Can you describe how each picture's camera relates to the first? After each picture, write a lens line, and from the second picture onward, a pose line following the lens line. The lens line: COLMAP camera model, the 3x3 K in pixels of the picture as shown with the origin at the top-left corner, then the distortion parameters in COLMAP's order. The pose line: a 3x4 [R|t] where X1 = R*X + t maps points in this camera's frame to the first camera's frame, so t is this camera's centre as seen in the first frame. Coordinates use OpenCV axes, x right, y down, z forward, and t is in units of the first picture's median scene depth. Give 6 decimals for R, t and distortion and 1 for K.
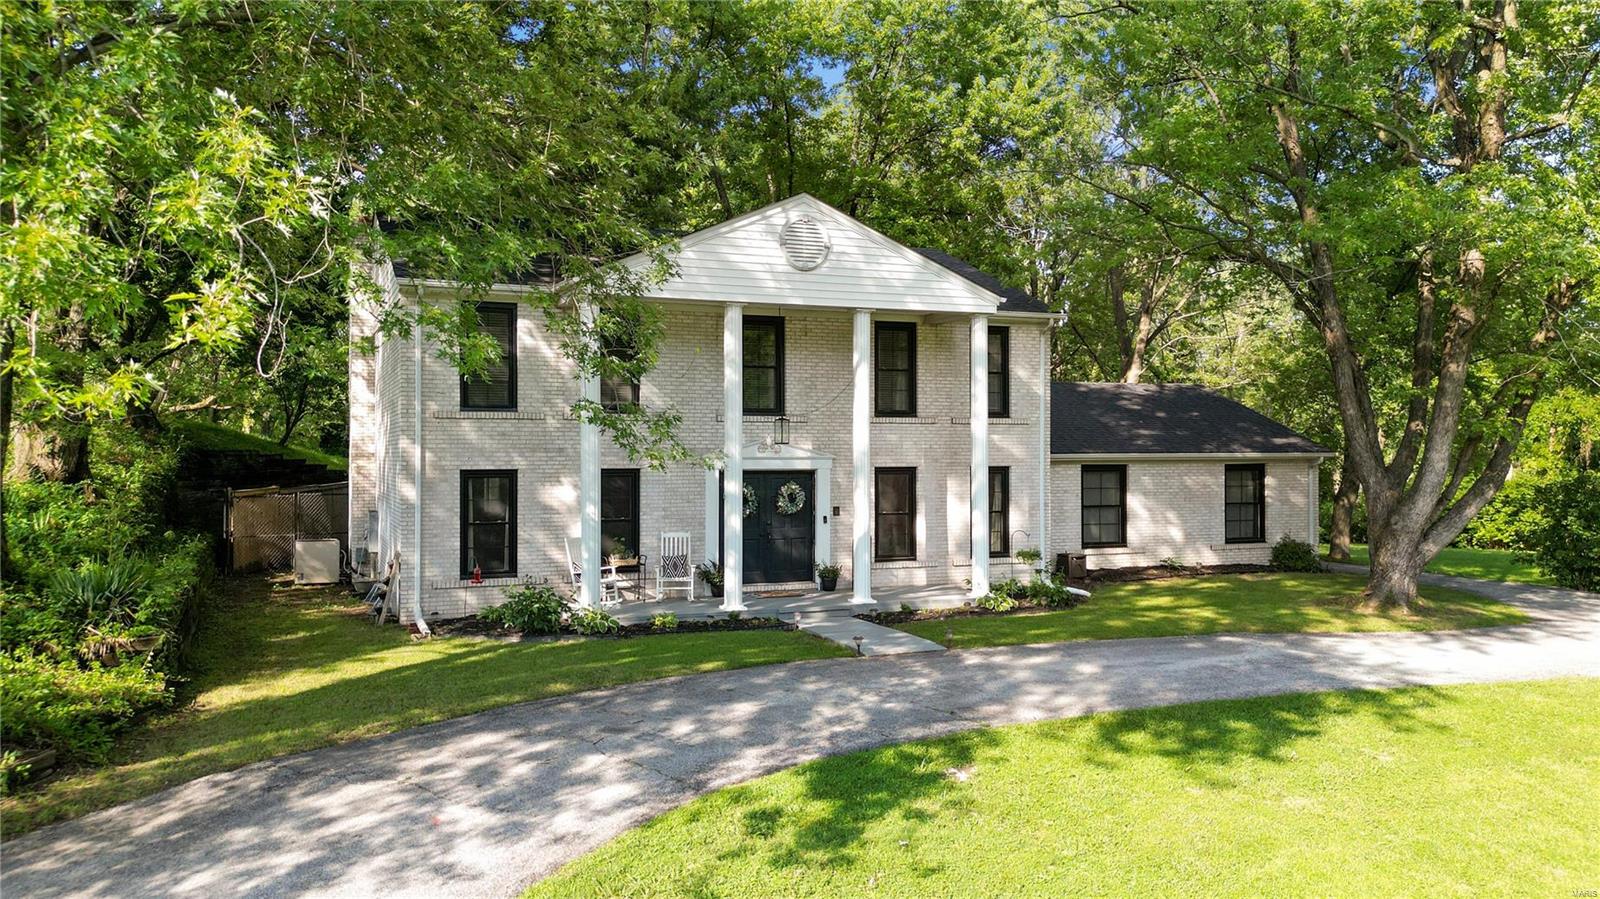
lens RADIAL K [[1313.5, 0, 802.9], [0, 1313.5, 470.1], [0, 0, 1]] dist [0.089464, 0.000979]
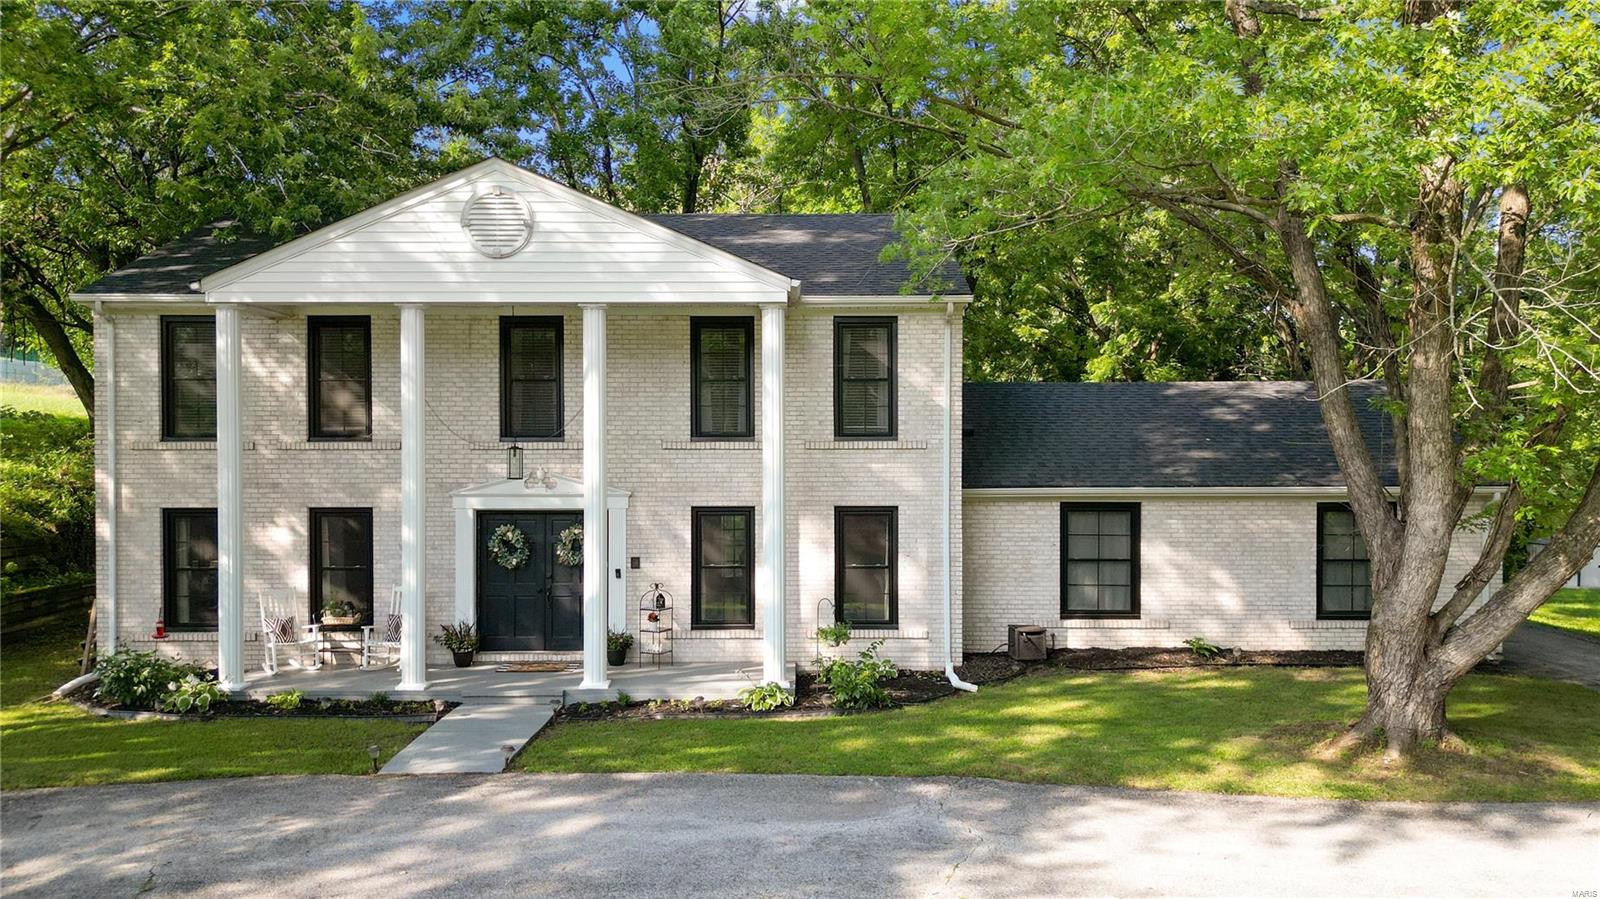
lens RADIAL K [[1313.5, 0, 802.9], [0, 1313.5, 470.1], [0, 0, 1]] dist [0.089464, 0.000979]
pose [[0.910403, 0.005974, -0.413679, 0.447131], [-0.004757, 0.999981, 0.003971, -0.027833], [0.413695, -0.001648, 0.910414, 0.333448]]
